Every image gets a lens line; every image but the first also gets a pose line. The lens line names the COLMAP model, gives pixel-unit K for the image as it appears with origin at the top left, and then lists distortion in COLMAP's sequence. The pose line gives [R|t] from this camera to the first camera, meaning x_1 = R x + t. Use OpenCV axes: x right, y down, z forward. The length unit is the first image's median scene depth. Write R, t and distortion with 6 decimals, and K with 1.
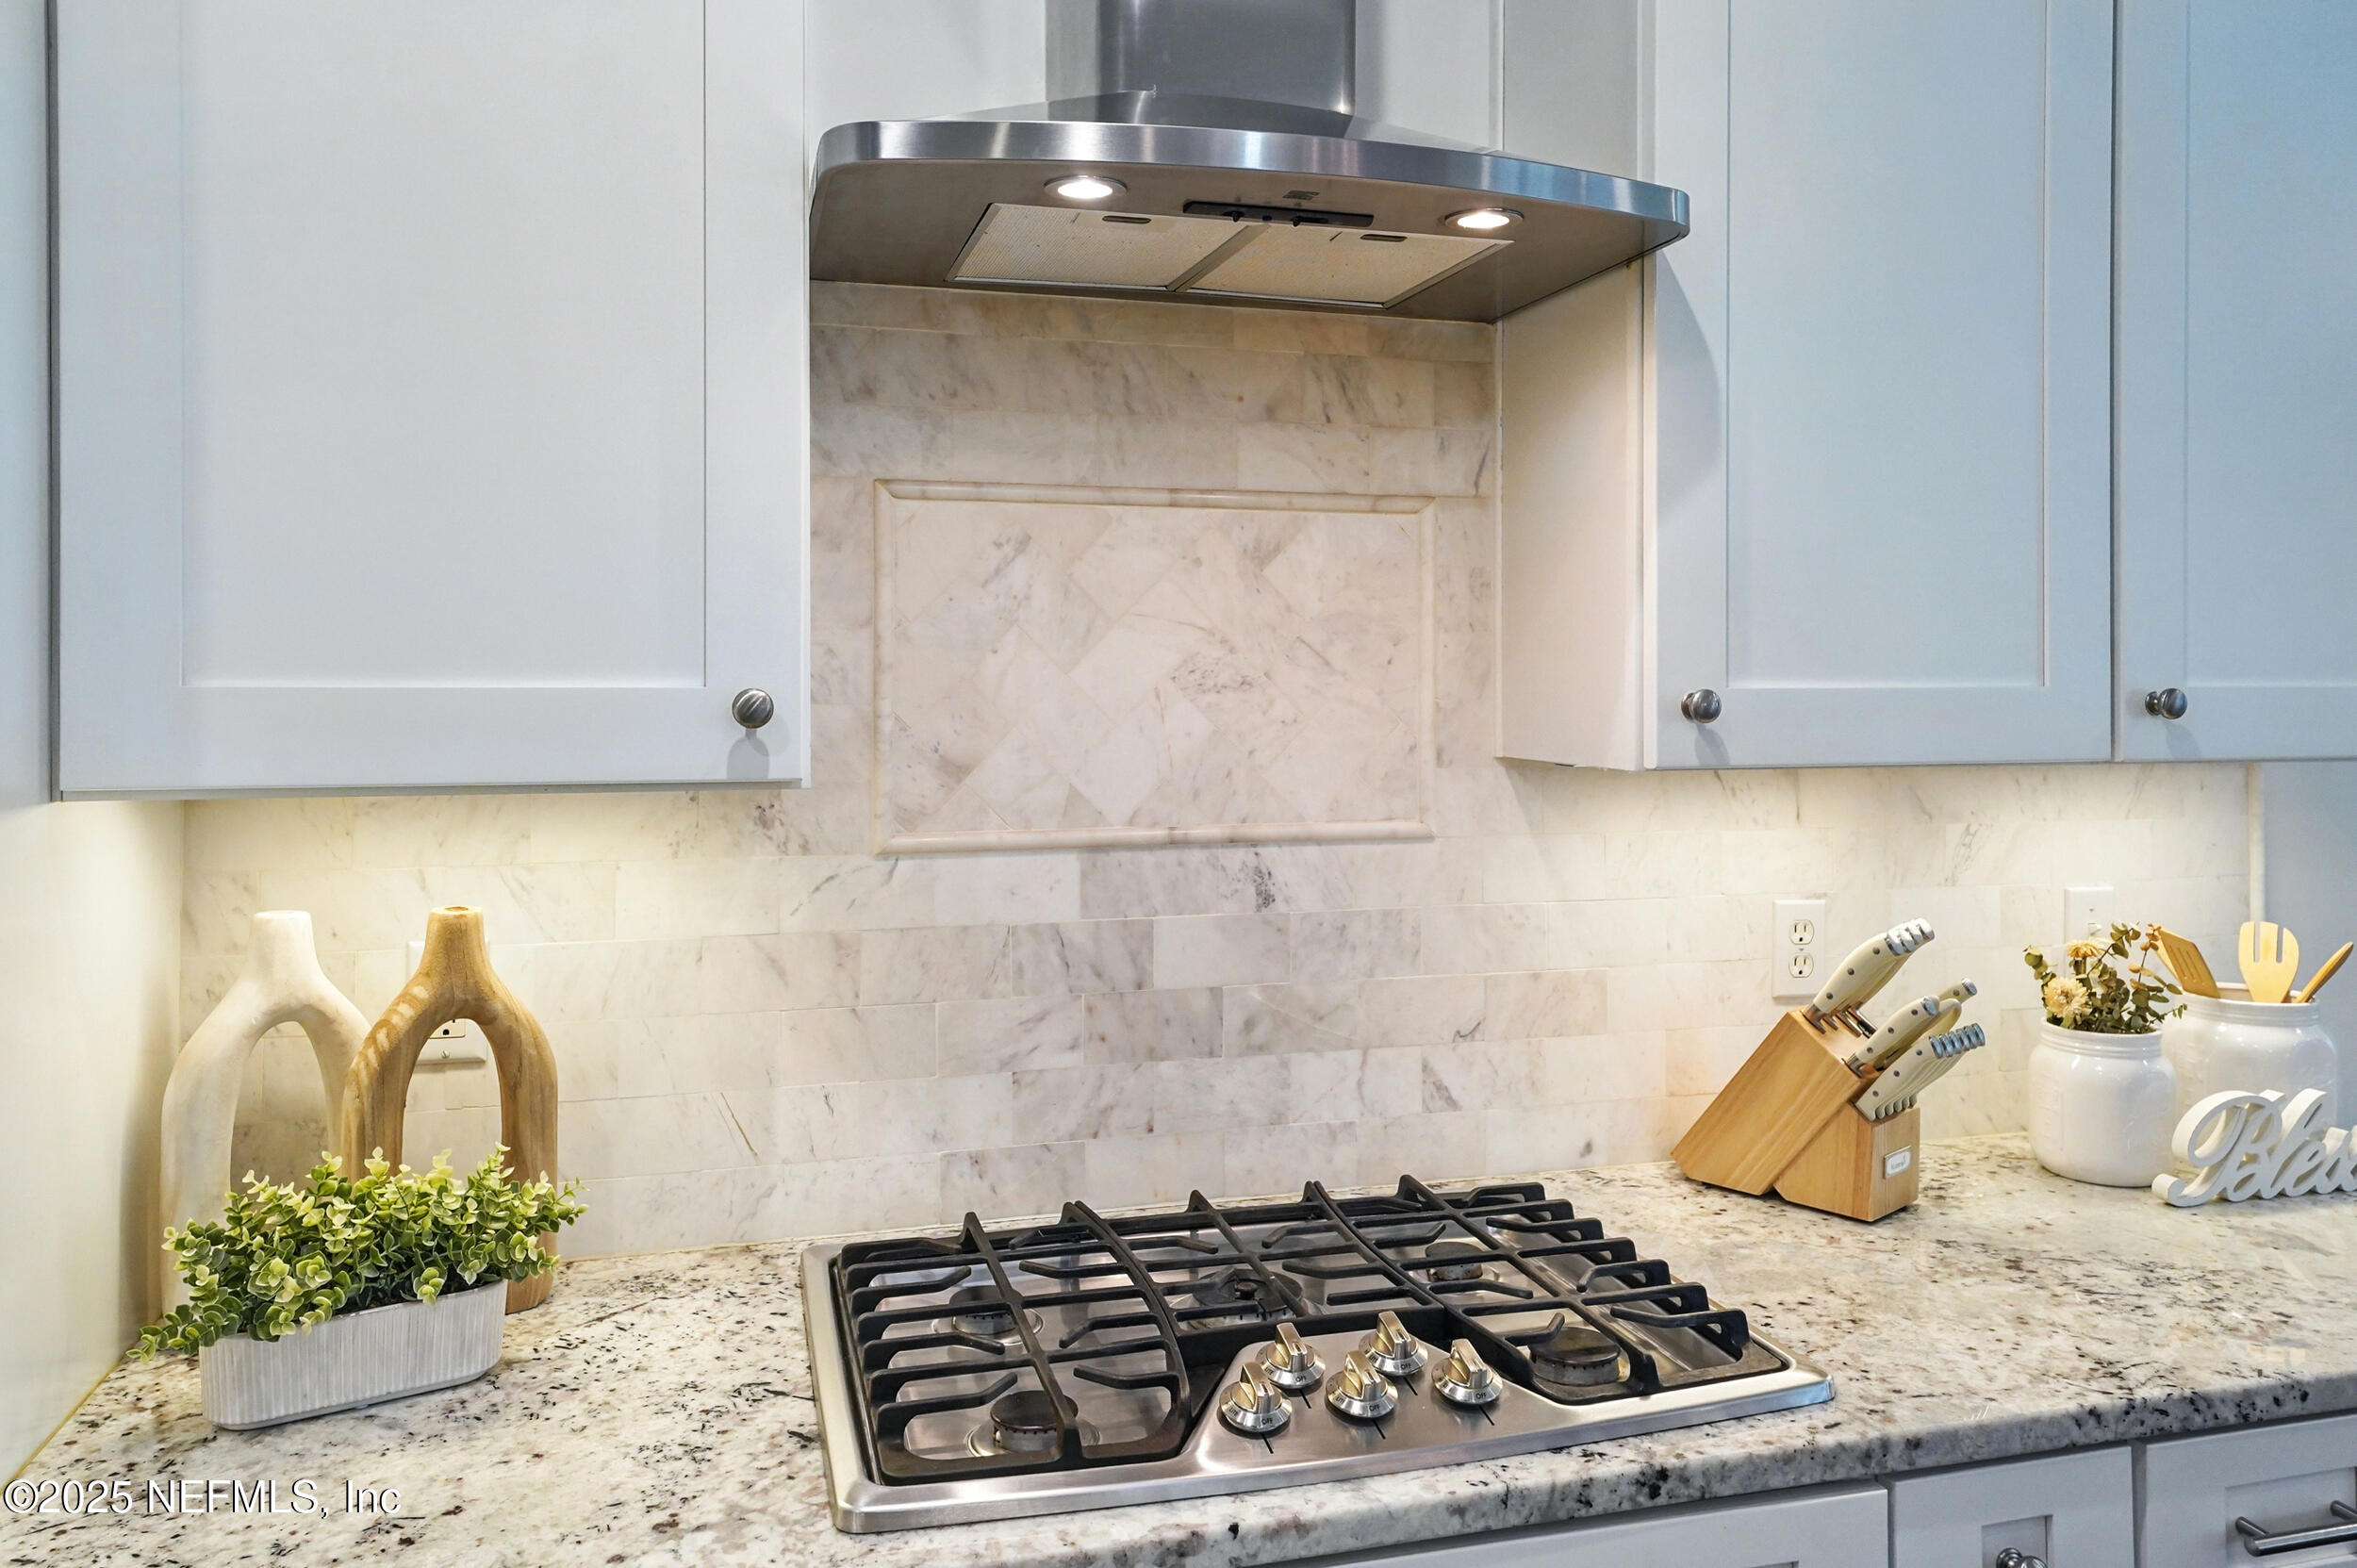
lens RADIAL K [[1637.3, 0, 1174.9], [0, 1637.3, 670.9], [0, 0, 1]] dist [0.018616, 0.001479]
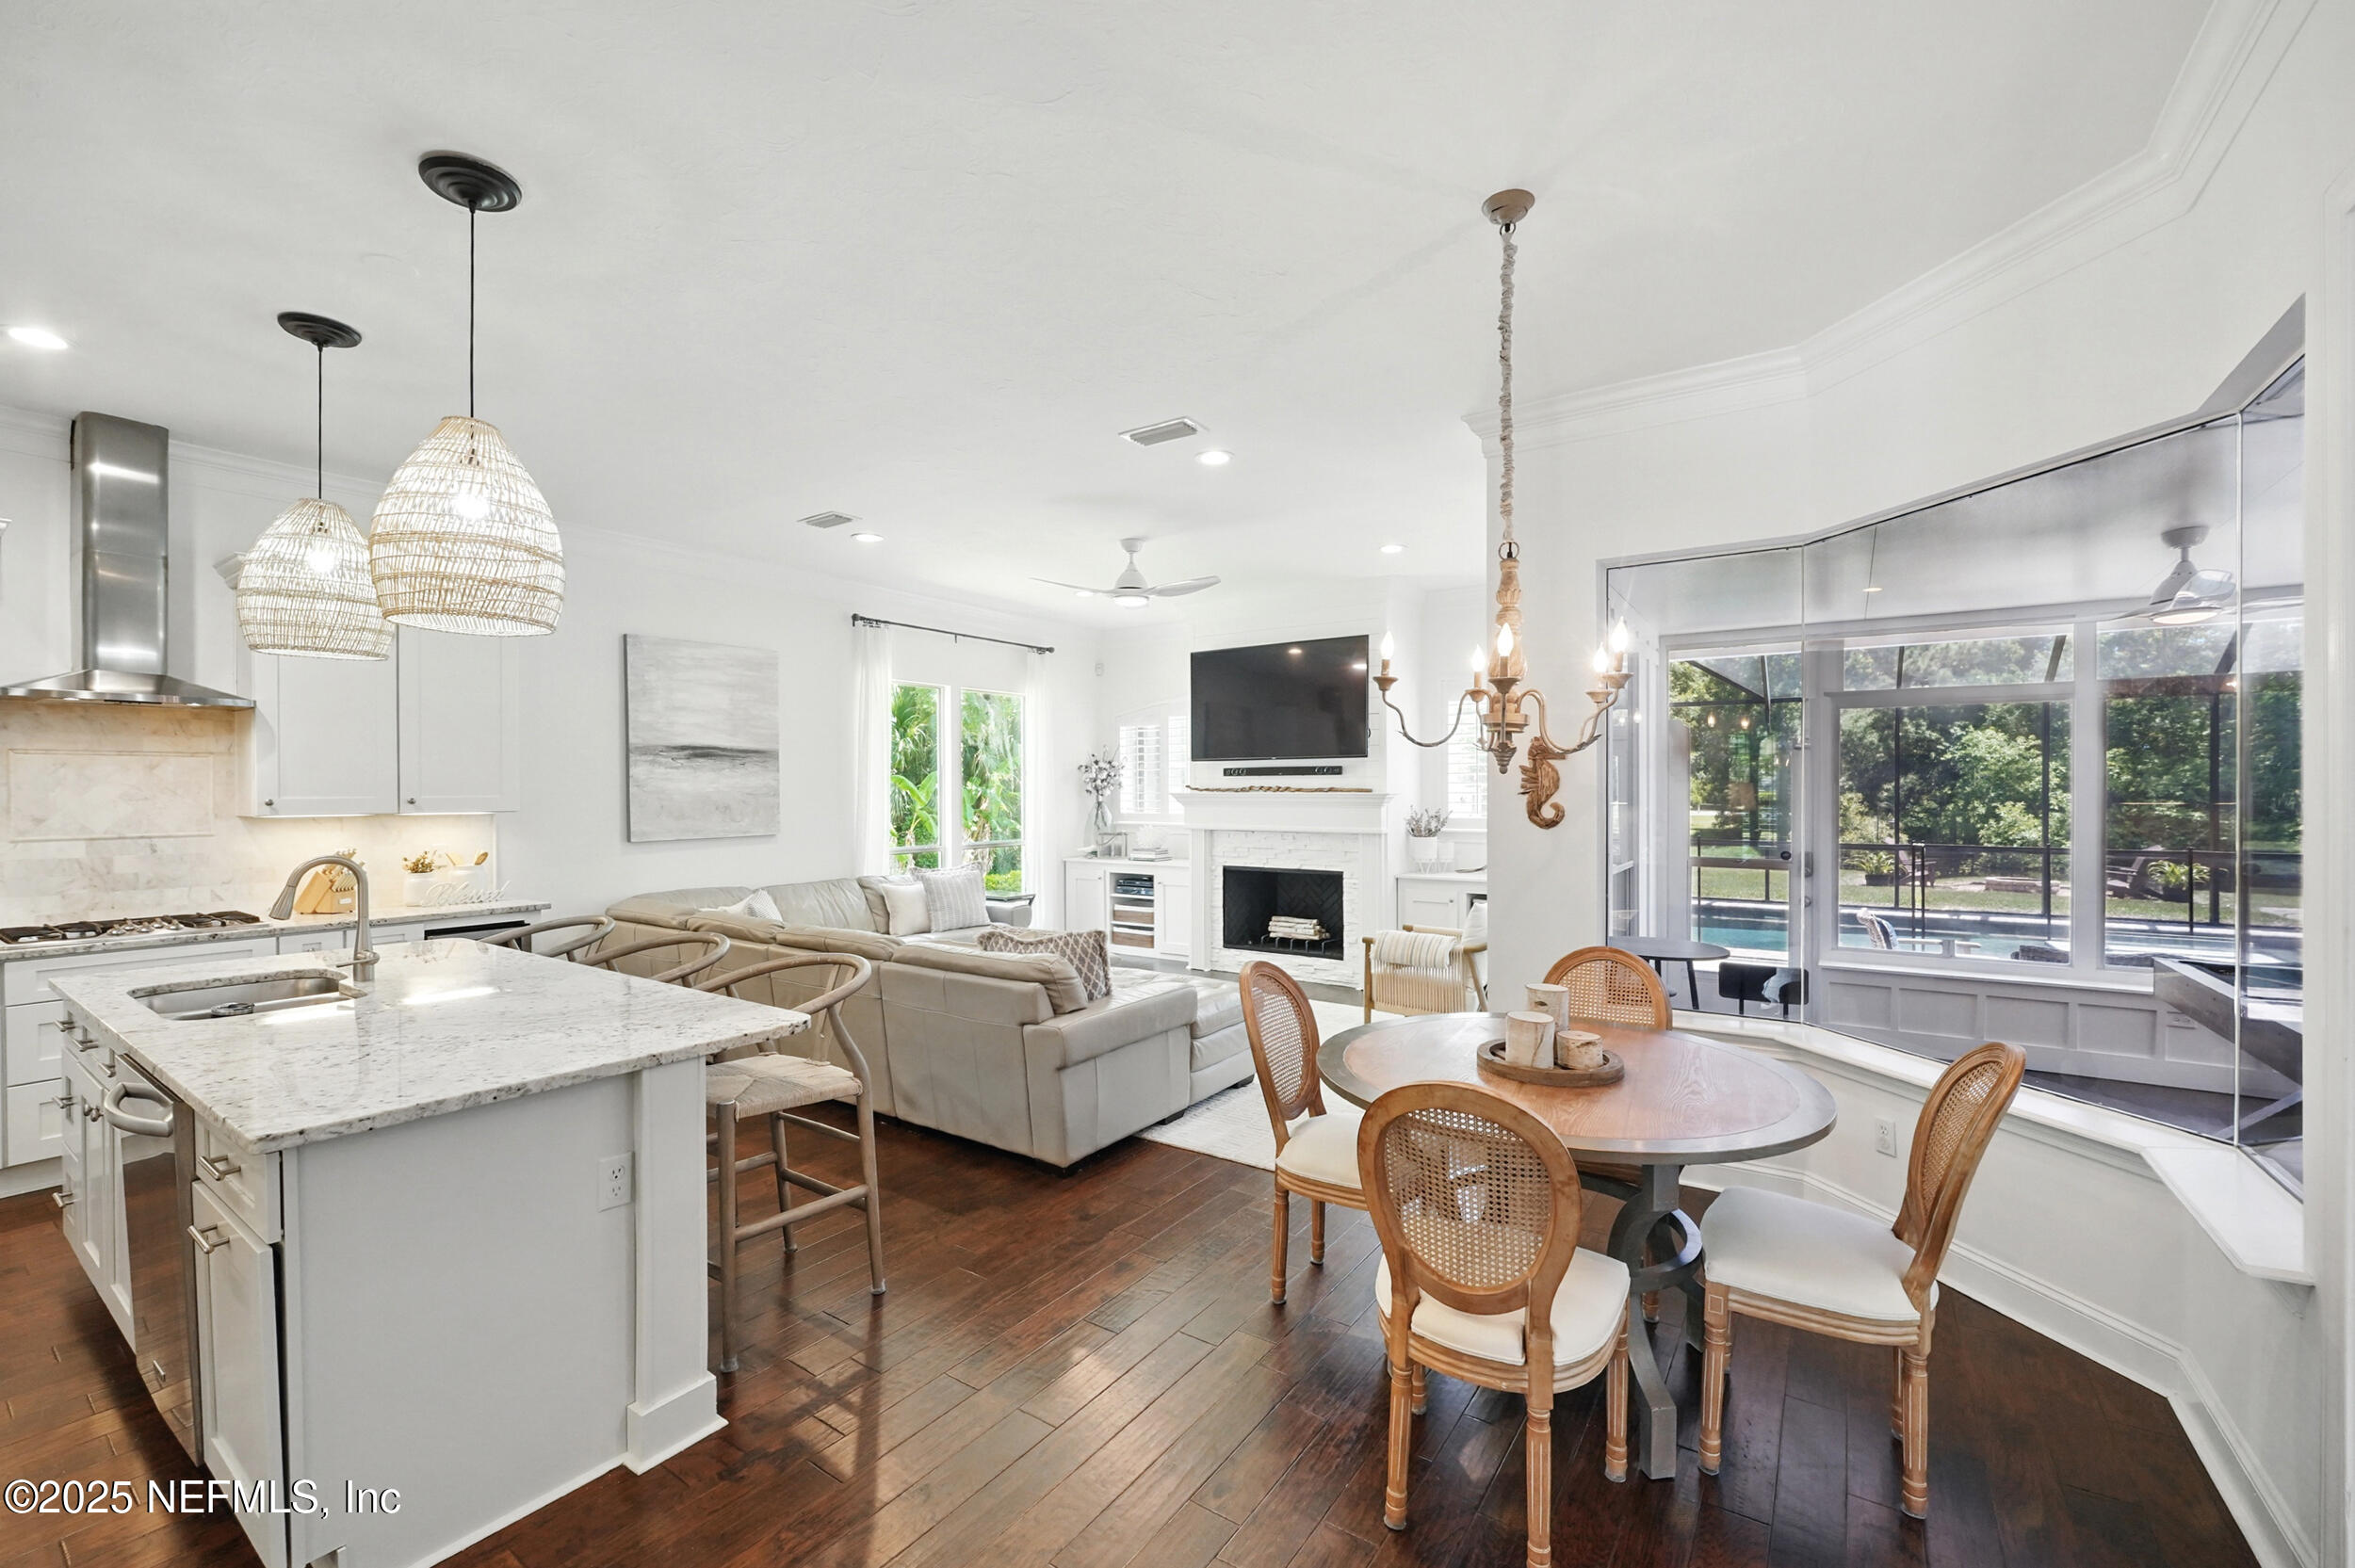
lens RADIAL K [[971.9, 0, 1173.1], [0, 971.9, 797.6], [0, 0, 1]] dist [-0.026541, 0.006545]
pose [[0.767112, -0.008520, 0.641457, 0.500258], [0.001685, 0.999935, 0.011268, -0.018205], [-0.641511, -0.007563, 0.767076, -2.527505]]
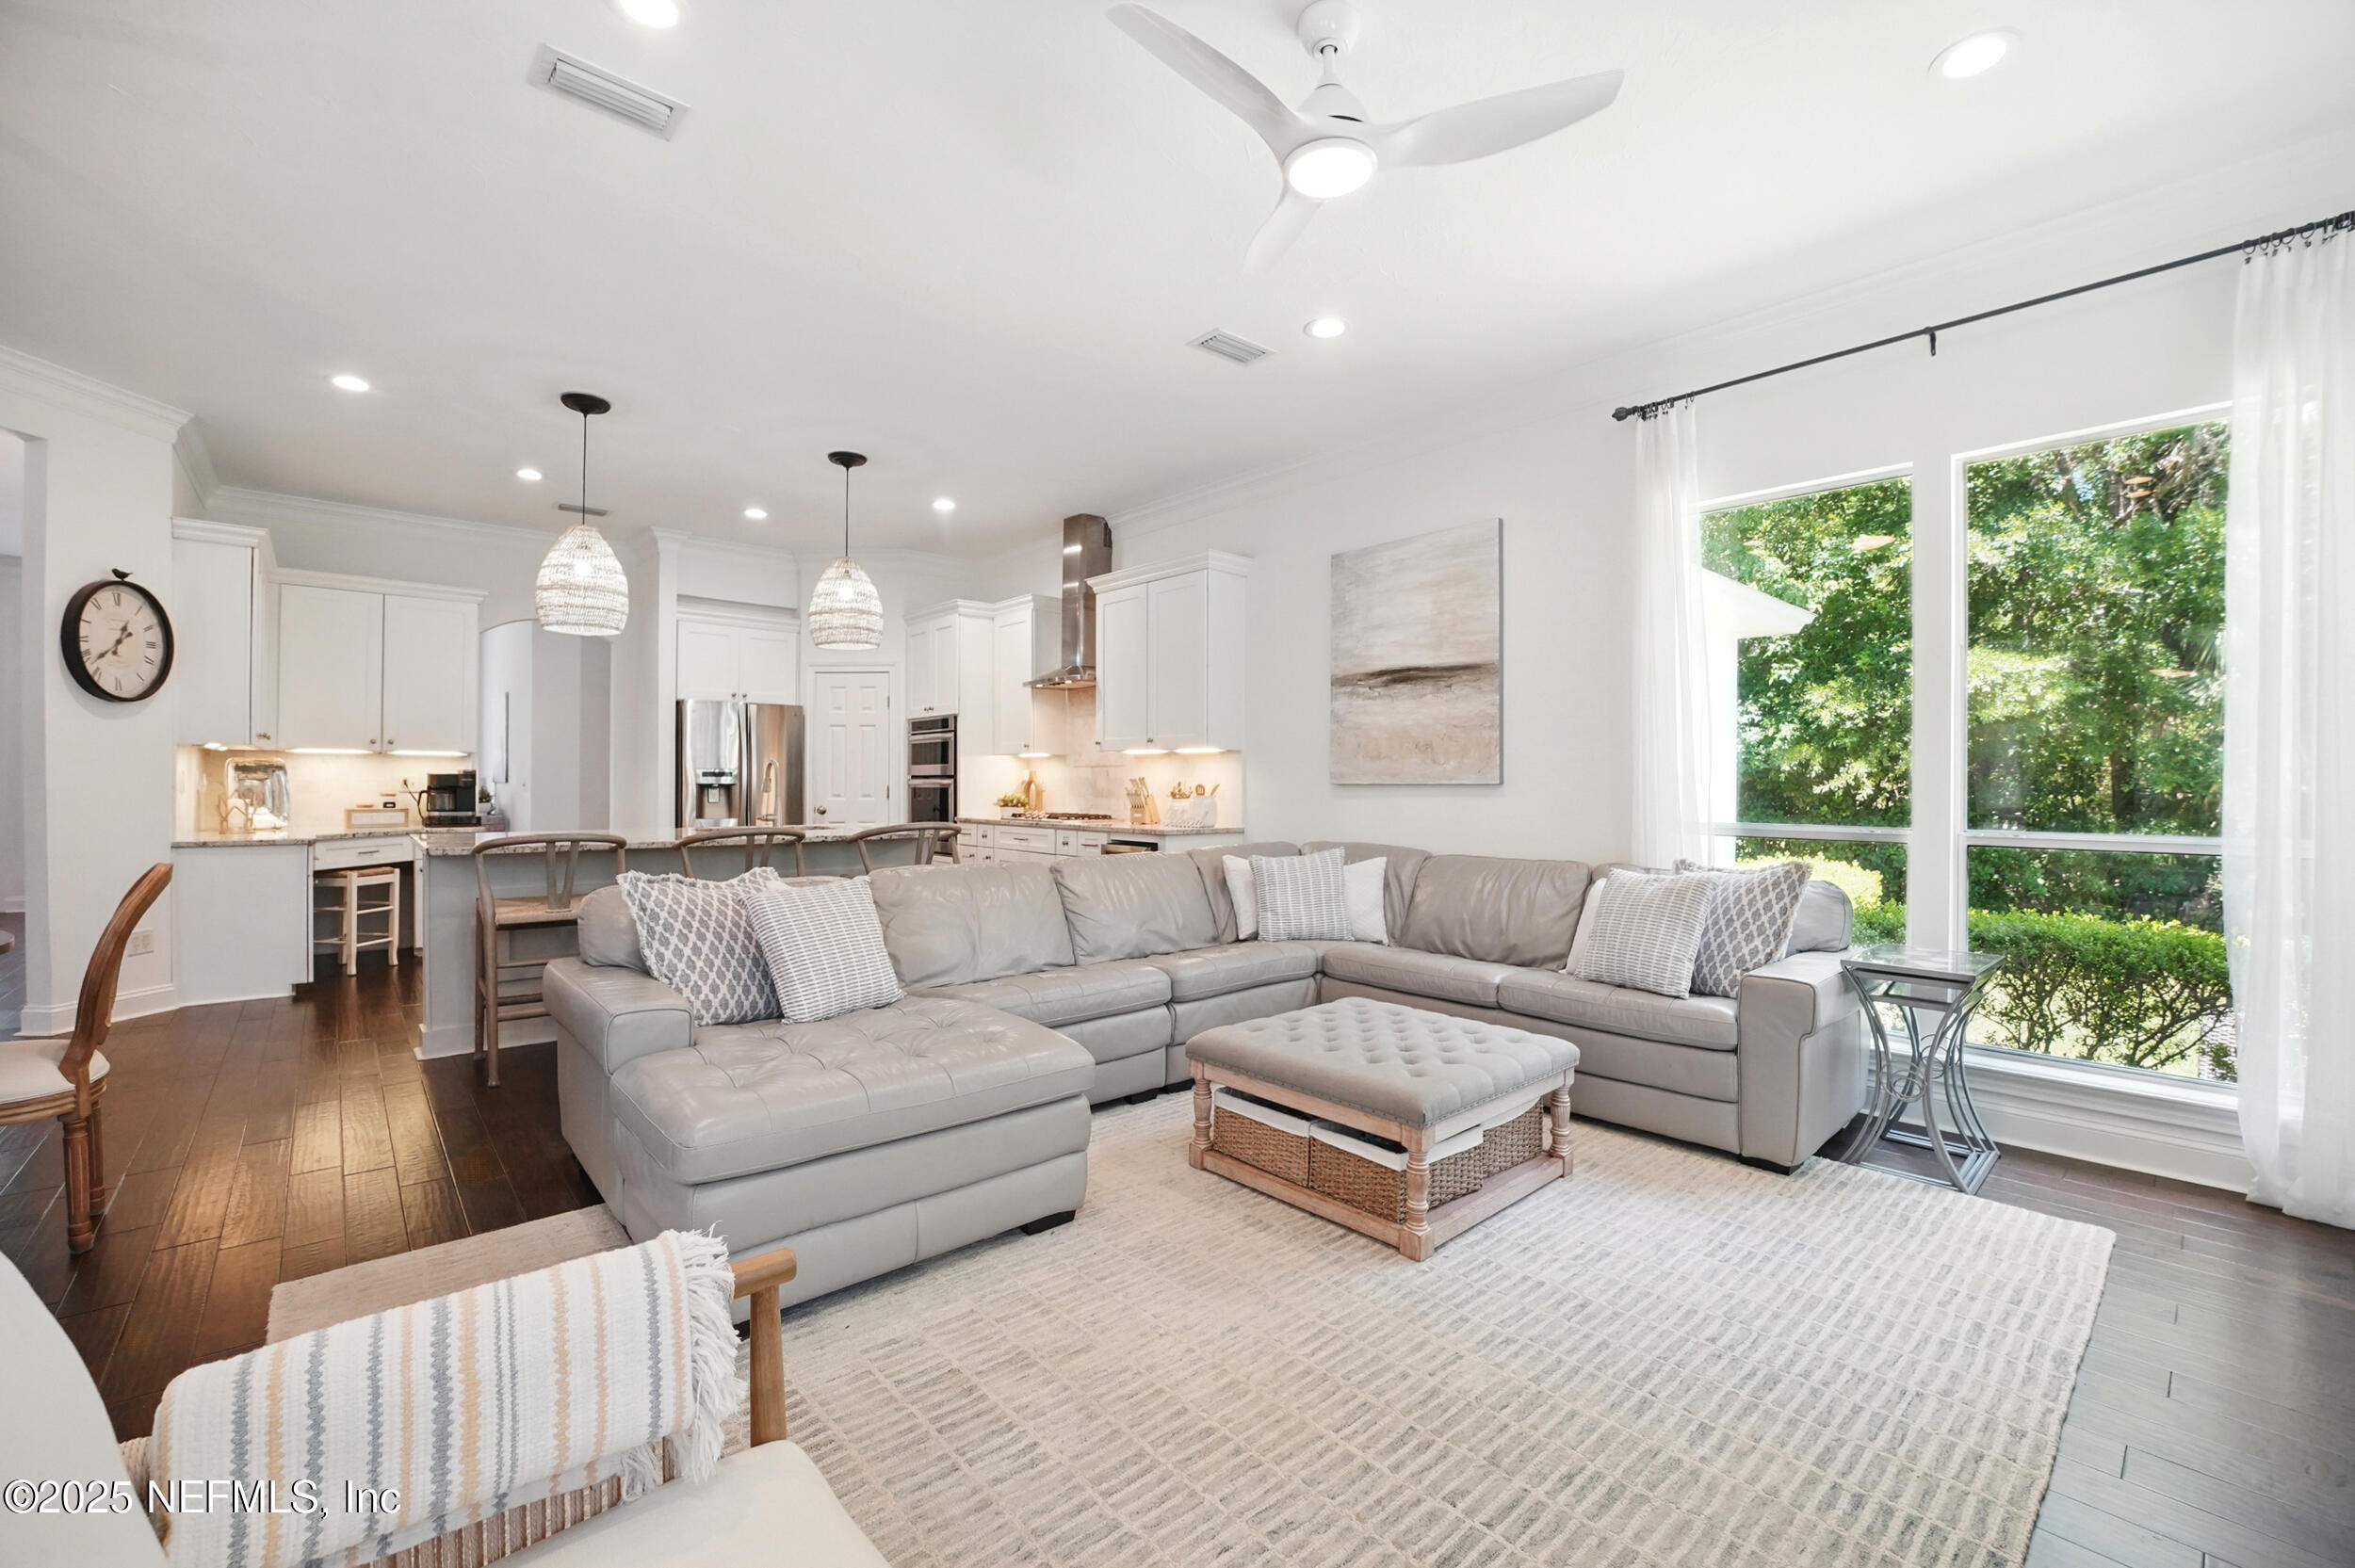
lens RADIAL K [[963.3, 0, 1163.8], [0, 963.3, 779.9], [0, 0, 1]] dist [-0.014860, 0.000222]
pose [[0.440627, 0.000633, -0.897690, 3.754711], [-0.002286, 0.999997, -0.000417, 0.163834], [0.897687, 0.002235, 0.440627, -0.520171]]
